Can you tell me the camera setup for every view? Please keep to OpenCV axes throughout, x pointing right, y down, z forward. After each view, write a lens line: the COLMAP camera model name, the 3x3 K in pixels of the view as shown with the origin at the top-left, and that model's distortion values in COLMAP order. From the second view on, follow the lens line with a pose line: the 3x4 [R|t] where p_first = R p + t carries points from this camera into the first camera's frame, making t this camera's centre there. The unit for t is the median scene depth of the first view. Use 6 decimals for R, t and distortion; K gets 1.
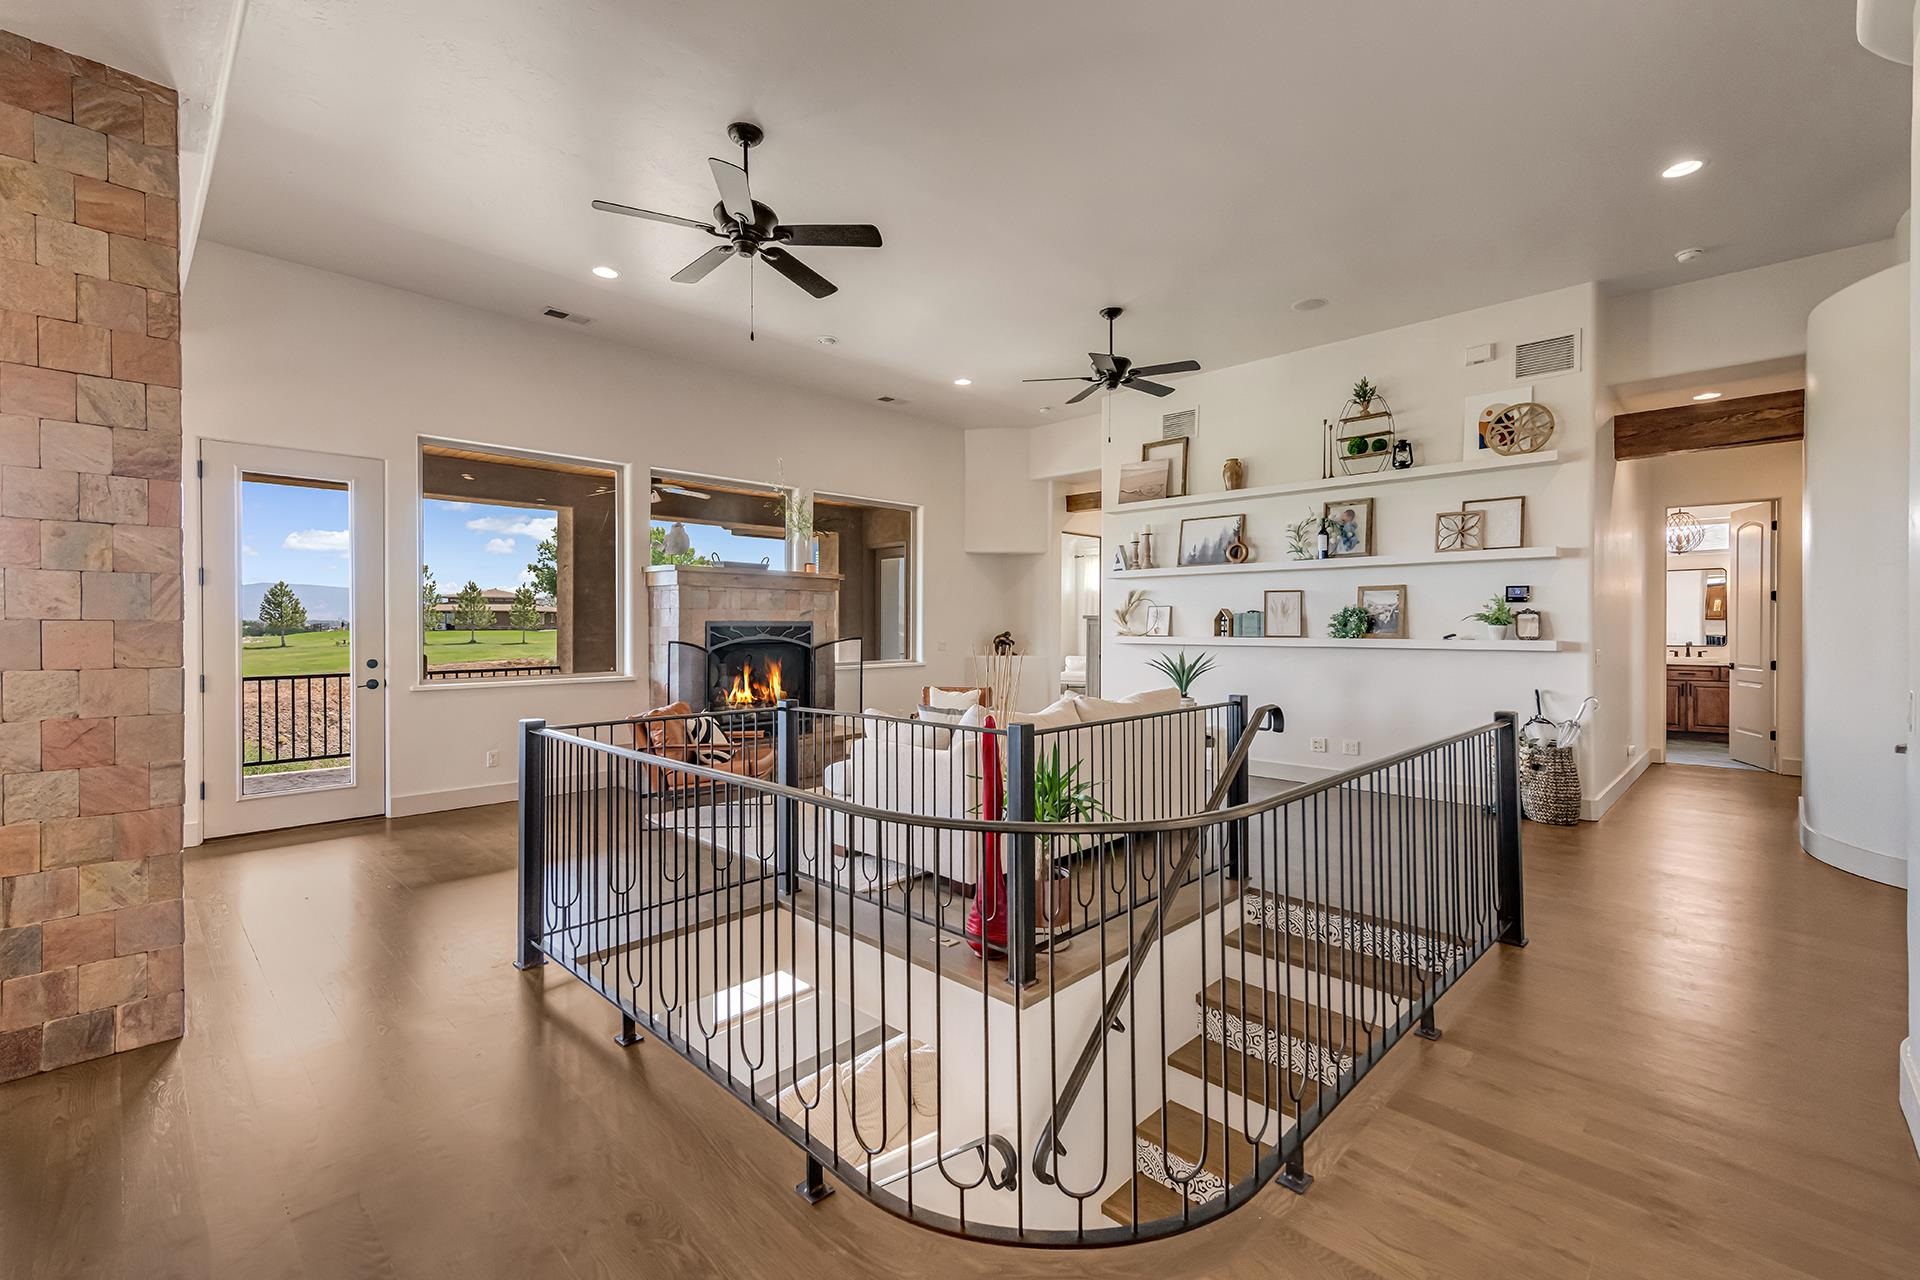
lens RADIAL K [[828.4, 0, 964.2], [0, 828.4, 631.6], [0, 0, 1]] dist [0.011091, -0.000273]
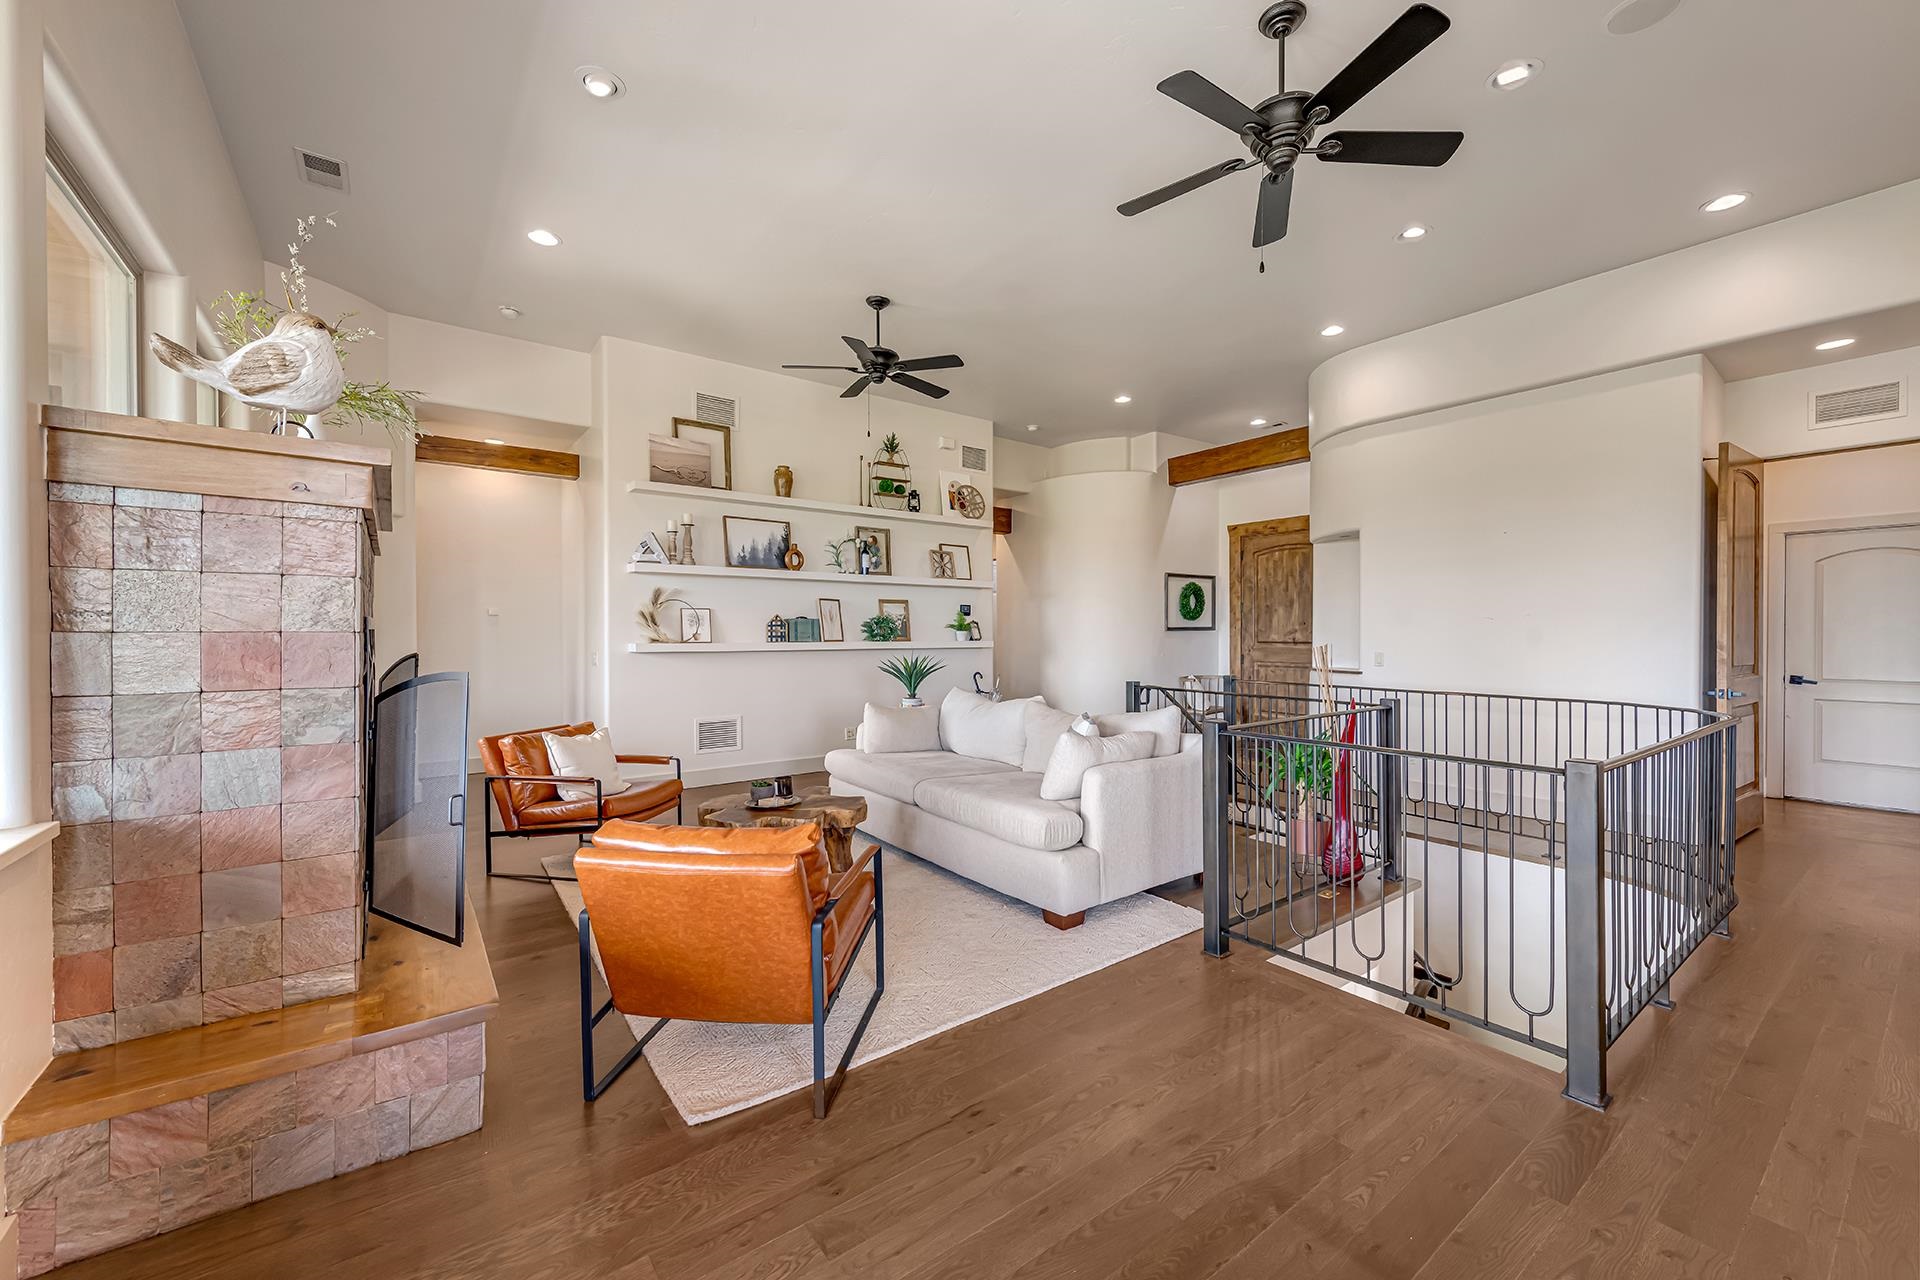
lens RADIAL K [[753.6, 0, 960.0], [0, 753.6, 640.0], [0, 0, 1]] dist [0.000555, -0.000053]
pose [[0.145336, -0.006545, 0.989361, -0.609411], [0.007824, 0.999954, 0.005466, 0.000777], [-0.989351, 0.006946, 0.145380, 0.715845]]
